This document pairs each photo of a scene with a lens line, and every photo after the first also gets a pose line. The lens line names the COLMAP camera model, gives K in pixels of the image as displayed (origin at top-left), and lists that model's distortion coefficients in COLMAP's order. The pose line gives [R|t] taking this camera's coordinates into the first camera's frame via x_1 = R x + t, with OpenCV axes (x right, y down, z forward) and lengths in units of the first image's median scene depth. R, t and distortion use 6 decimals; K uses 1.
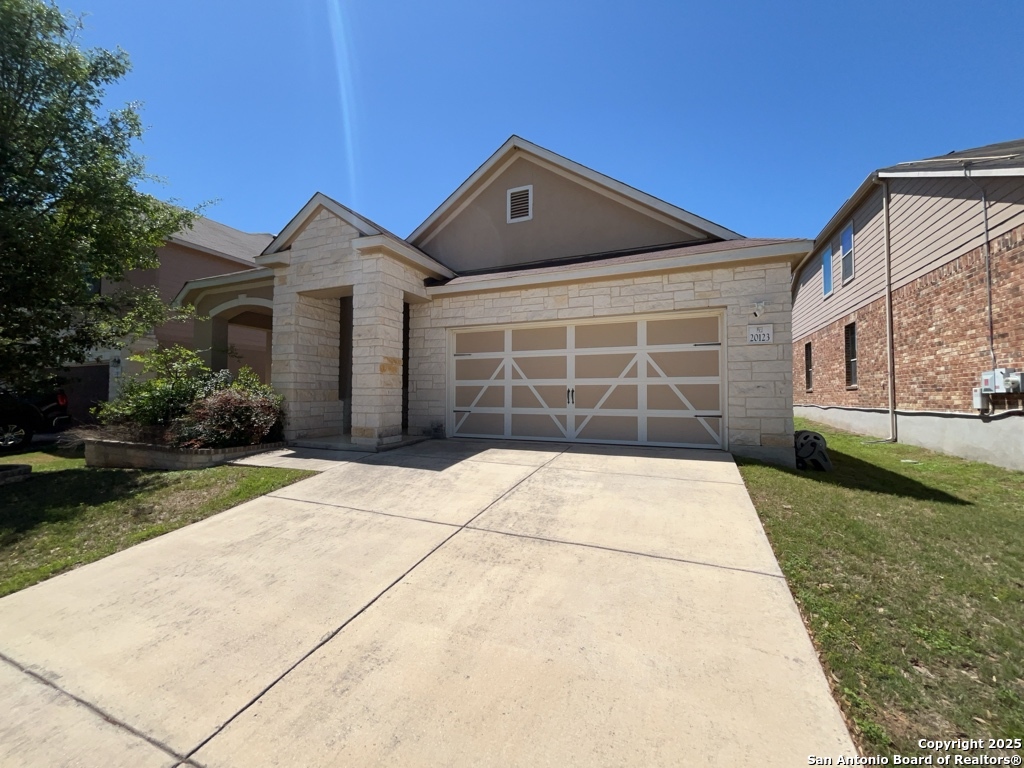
lens RADIAL K [[412.4, 0, 510.0], [0, 412.4, 385.5], [0, 0, 1]] dist [-0.001247, -0.000459]
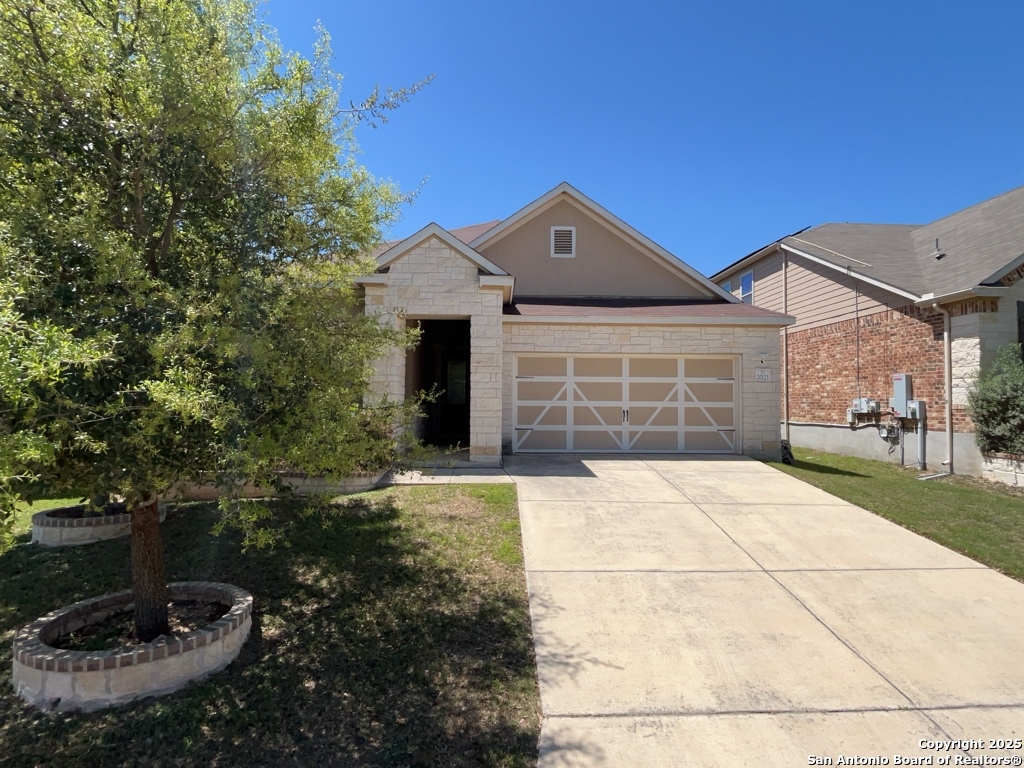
lens RADIAL K [[540.9, 0, 515.3], [0, 540.9, 386.5], [0, 0, 1]] dist [0.001634, -0.000165]
pose [[0.910564, 0.014220, 0.413123, -0.829215], [-0.015226, 0.999884, -0.000858, -0.054954], [-0.413088, -0.005509, 0.910675, -0.334264]]
